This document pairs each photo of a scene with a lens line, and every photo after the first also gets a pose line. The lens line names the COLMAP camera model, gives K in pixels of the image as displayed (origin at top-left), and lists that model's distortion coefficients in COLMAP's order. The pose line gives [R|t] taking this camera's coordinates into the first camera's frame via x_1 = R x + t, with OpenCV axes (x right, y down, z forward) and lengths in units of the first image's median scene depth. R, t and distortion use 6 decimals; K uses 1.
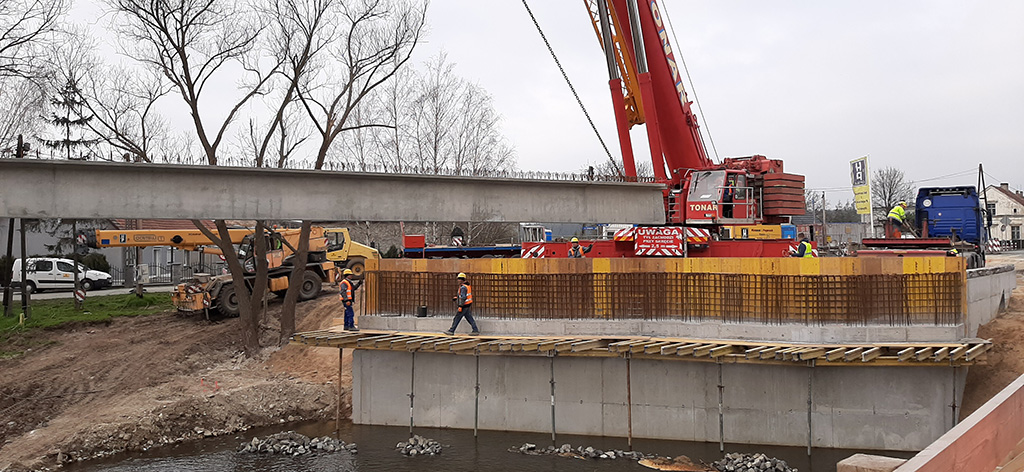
lens RADIAL K [[811.6, 0, 484.4], [0, 811.6, 233.8], [0, 0, 1]] dist [0.098882, -0.216840]
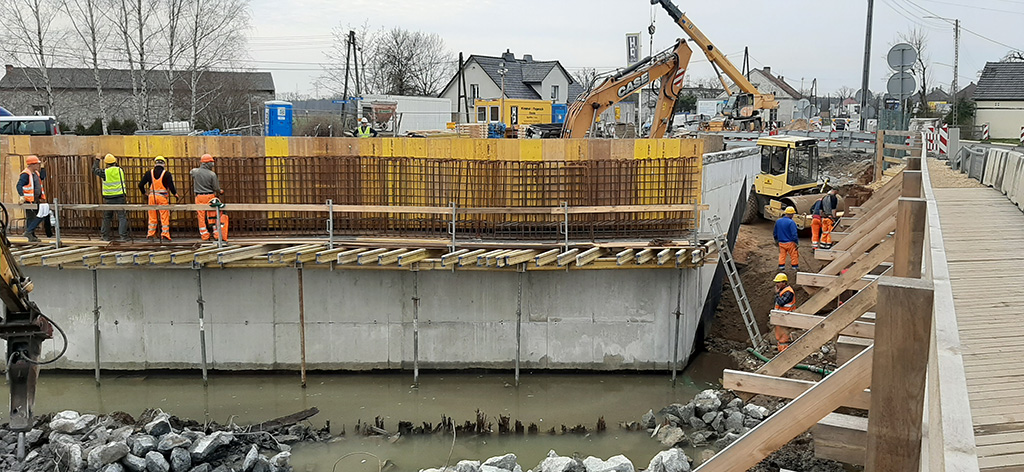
lens RADIAL K [[811.6, 0, 484.4], [0, 811.6, 233.8], [0, 0, 1]] dist [0.098882, -0.216840]
pose [[0.971304, -0.019133, 0.237070, 0.157266], [-0.016549, 0.988906, 0.147615, 0.003459], [-0.237264, -0.147302, 0.960212, 0.212009]]
